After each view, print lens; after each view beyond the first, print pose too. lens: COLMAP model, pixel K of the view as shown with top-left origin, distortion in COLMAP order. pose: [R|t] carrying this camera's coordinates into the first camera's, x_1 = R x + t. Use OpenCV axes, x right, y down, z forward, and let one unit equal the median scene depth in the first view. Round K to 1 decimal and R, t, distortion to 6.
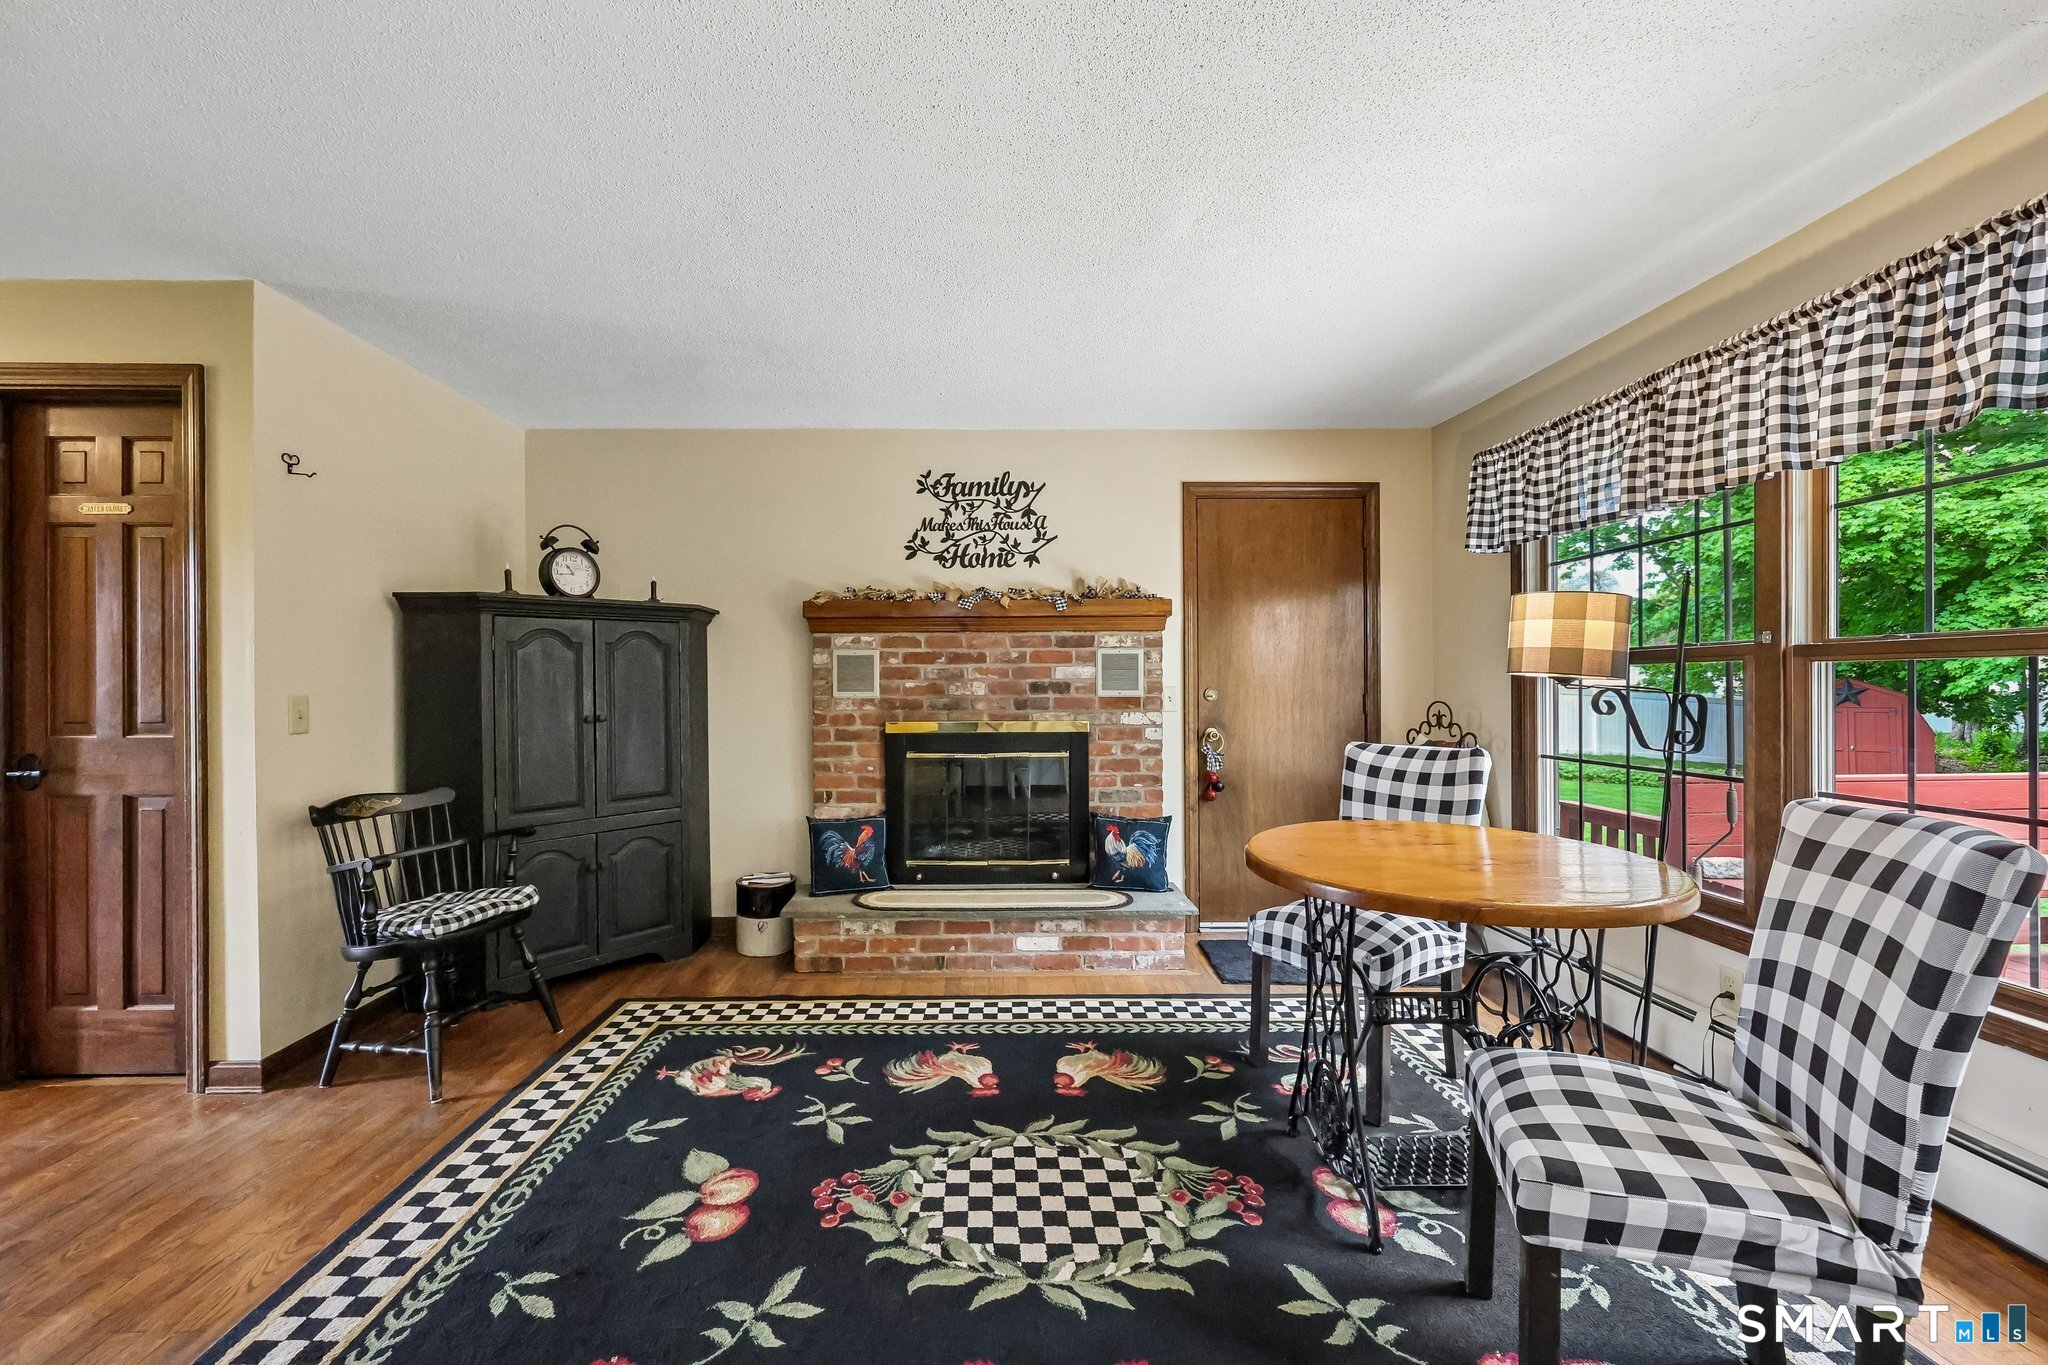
lens RADIAL K [[872.4, 0, 989.6], [0, 872.4, 681.4], [0, 0, 1]] dist [-0.000041, 0.000456]
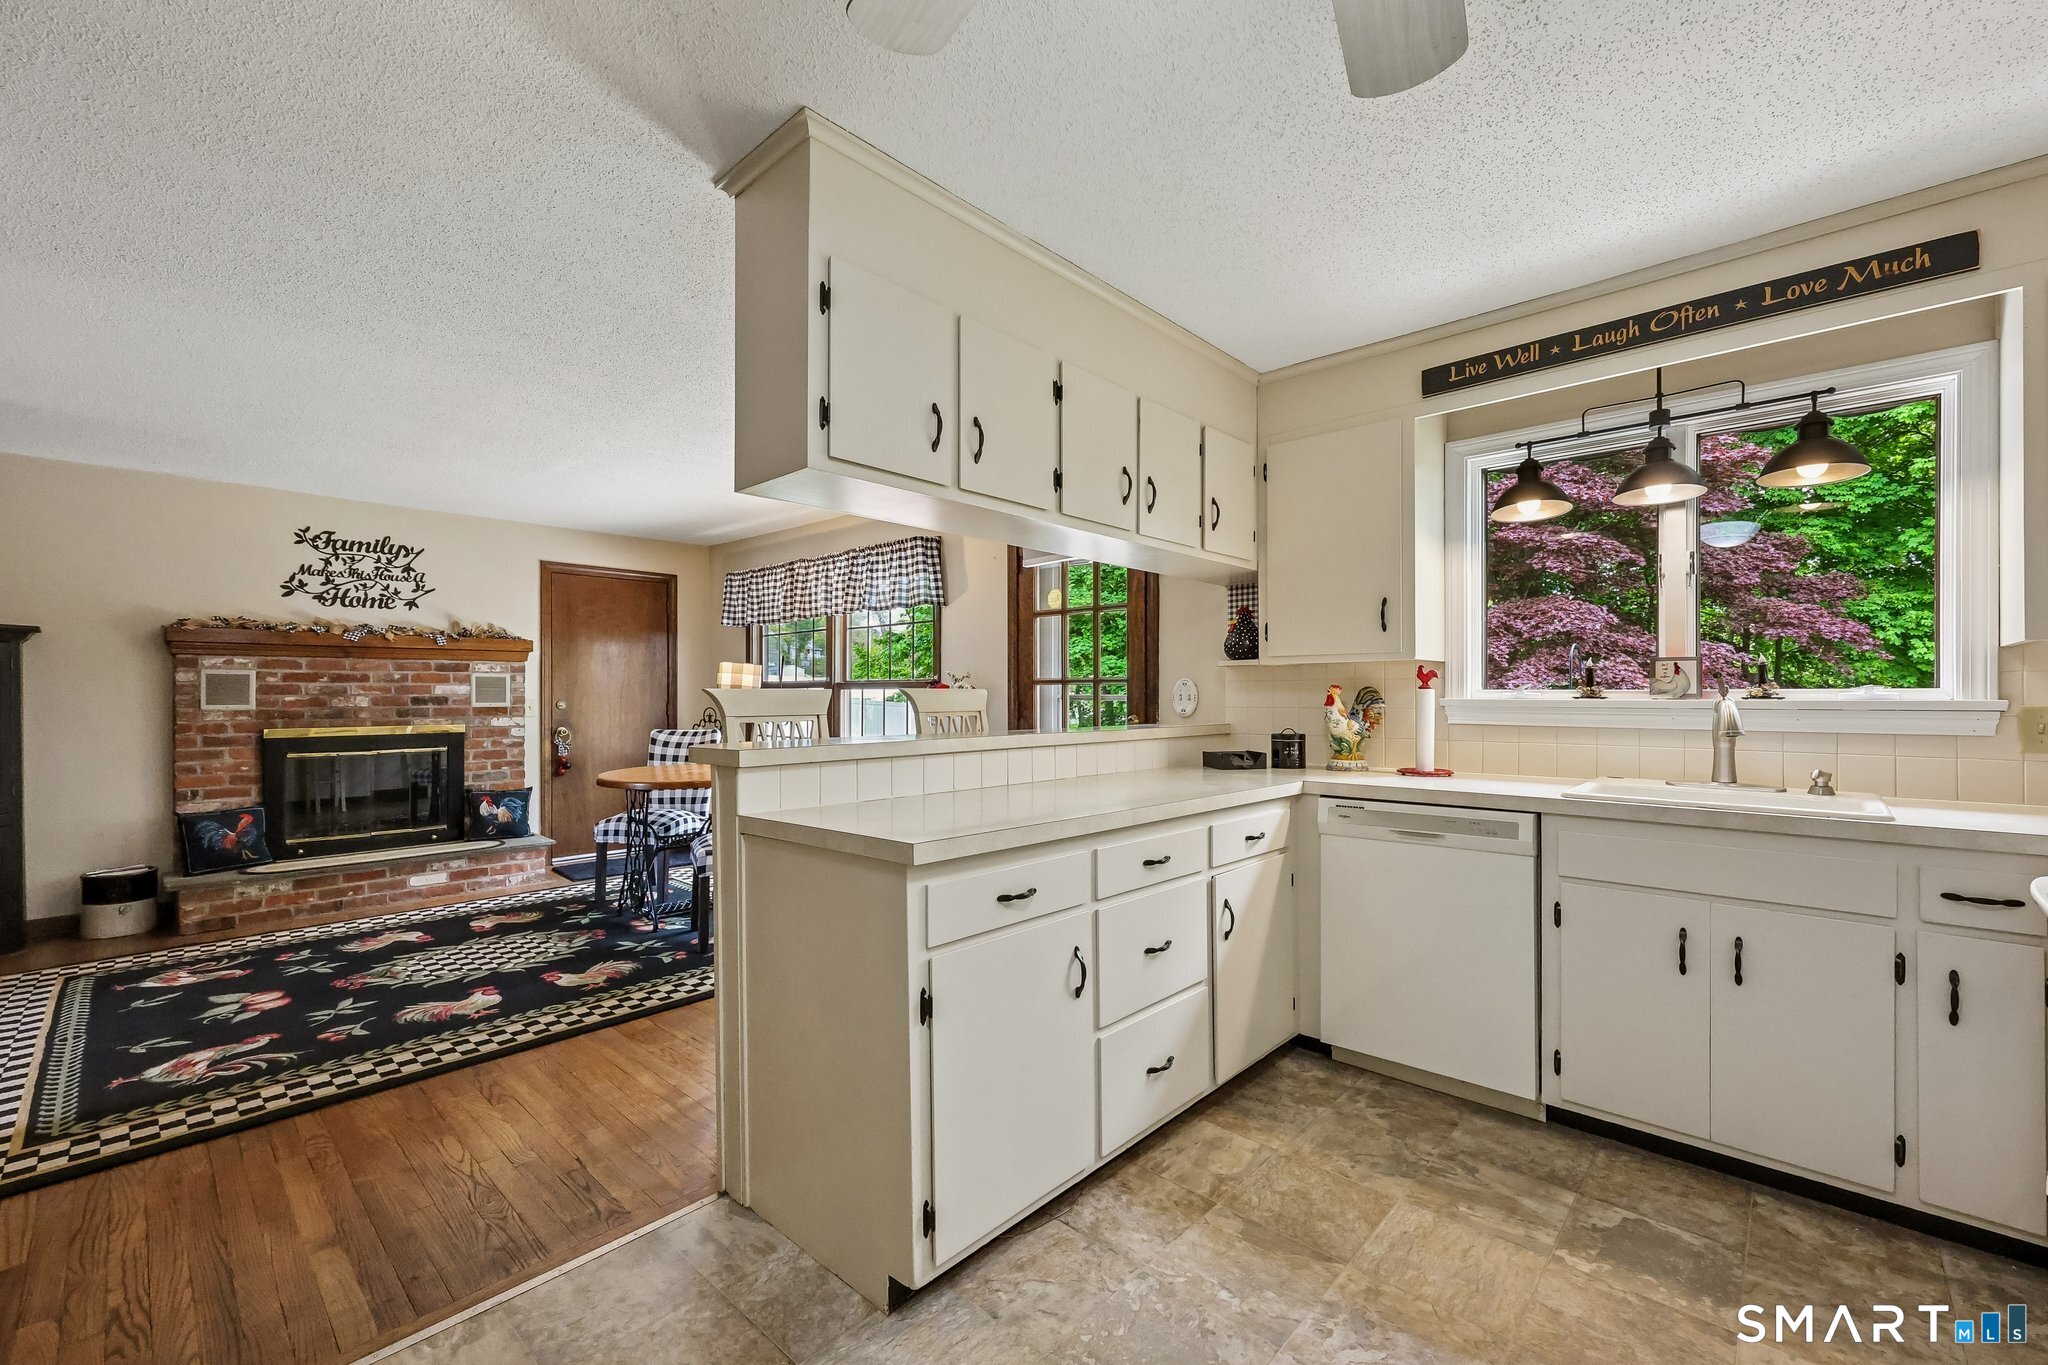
lens RADIAL K [[829.0, 0, 1064.1], [0, 829.0, 690.9], [0, 0, 1]] dist [0.000462, 0.000547]
pose [[0.677287, 0.004571, 0.735705, -0.242025], [-0.003041, 0.999990, -0.003414, -0.007614], [-0.735713, 0.000075, 0.677294, -0.691513]]
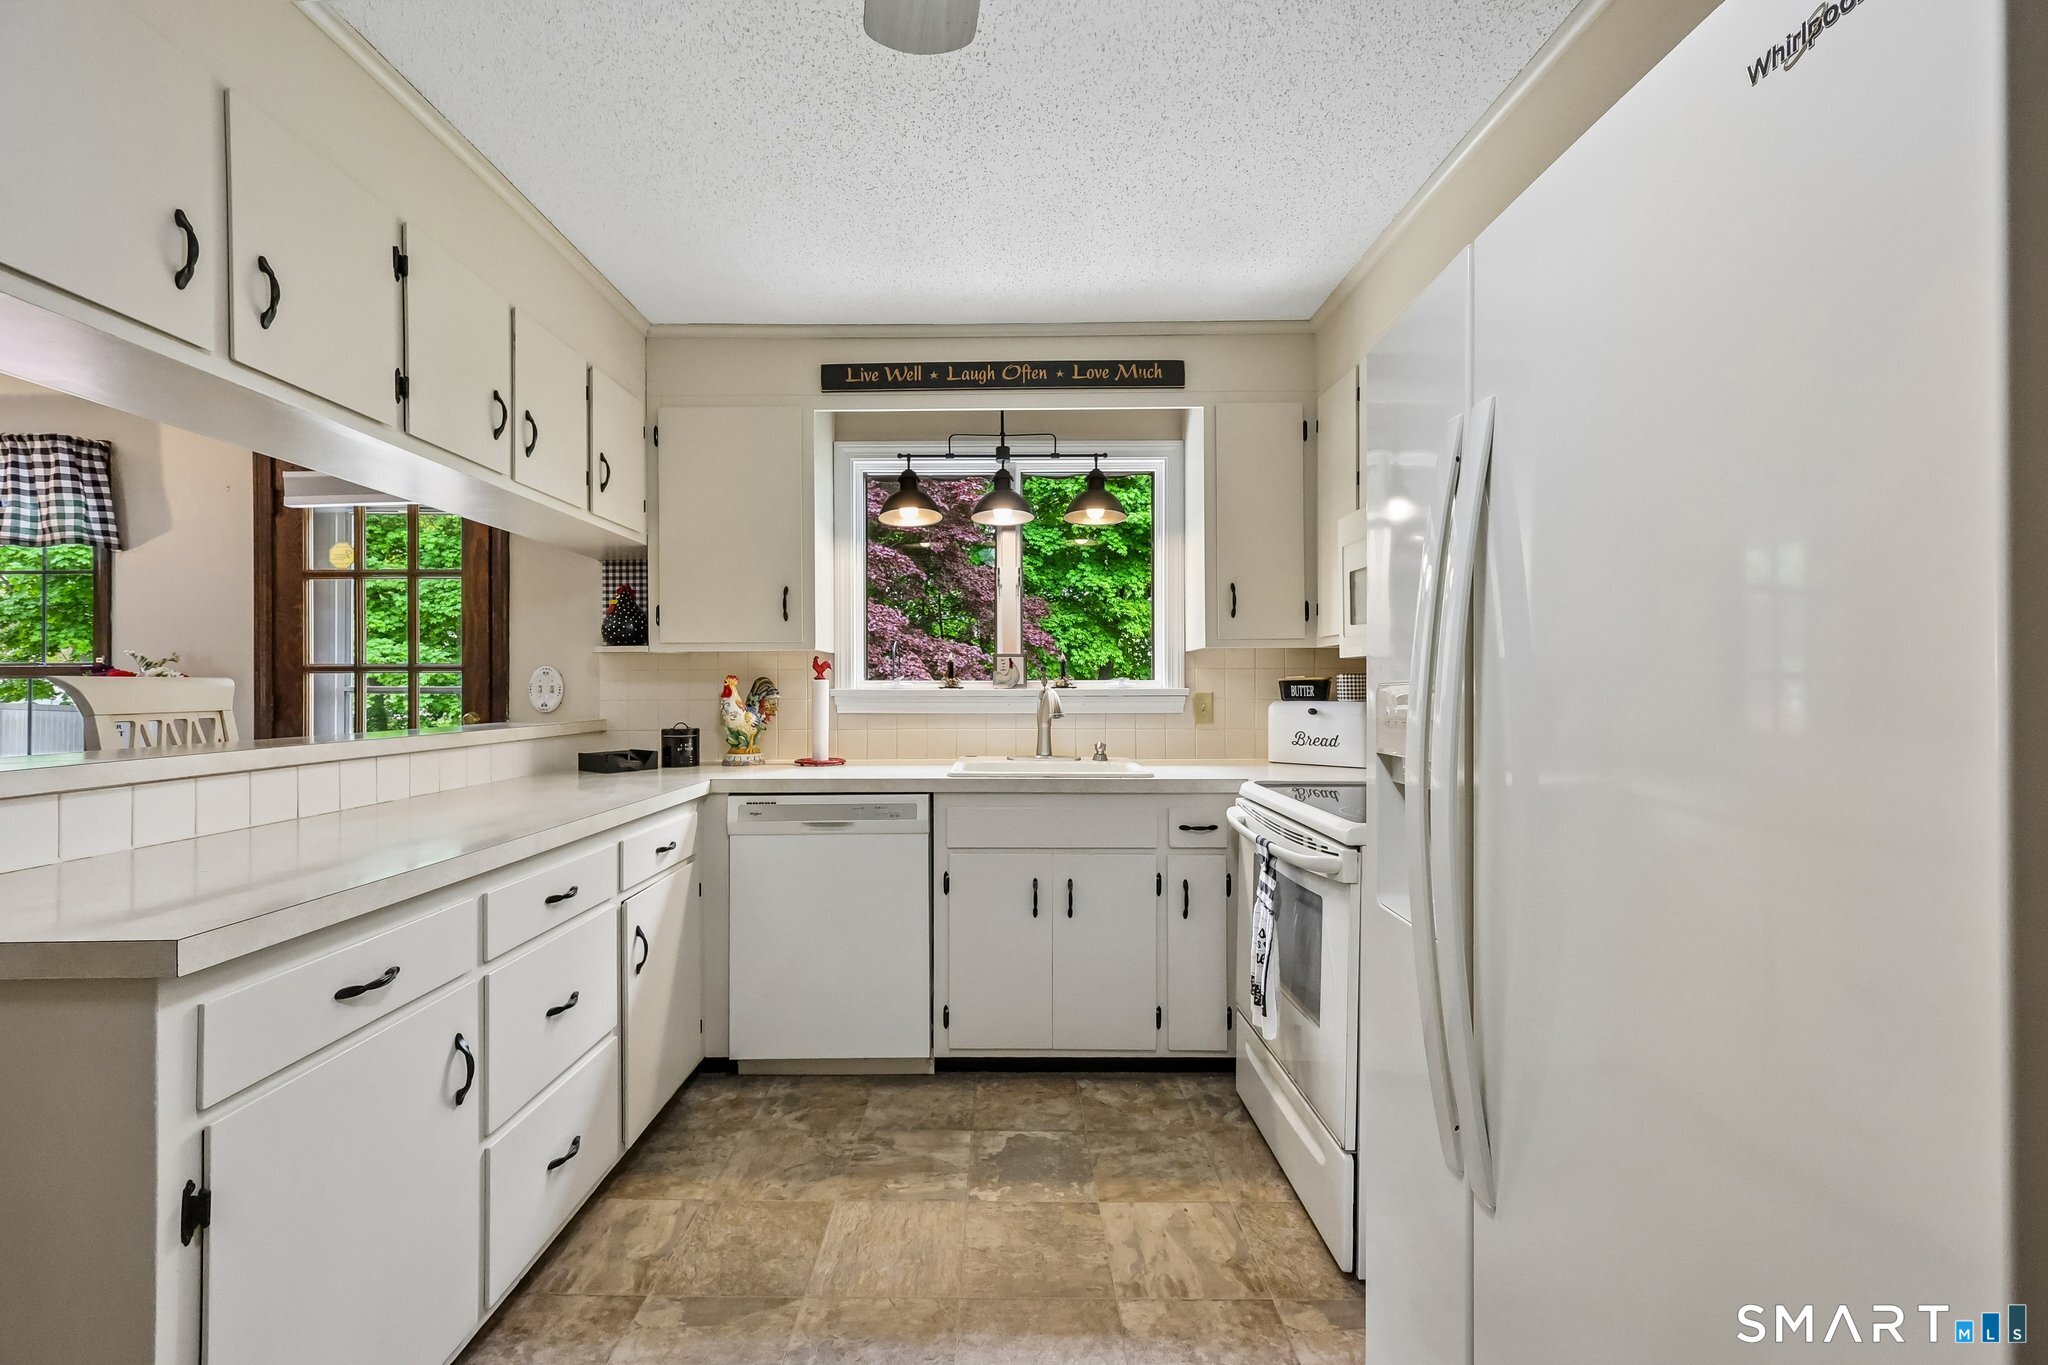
lens RADIAL K [[827.0, 0, 983.5], [0, 827.0, 680.3], [0, 0, 1]] dist [0.001901, 0.000104]
pose [[0.041352, 0.008654, 0.999107, -0.215227], [0.000333, 0.999962, -0.008675, -0.005209], [-0.999145, 0.000692, 0.041347, -0.583283]]
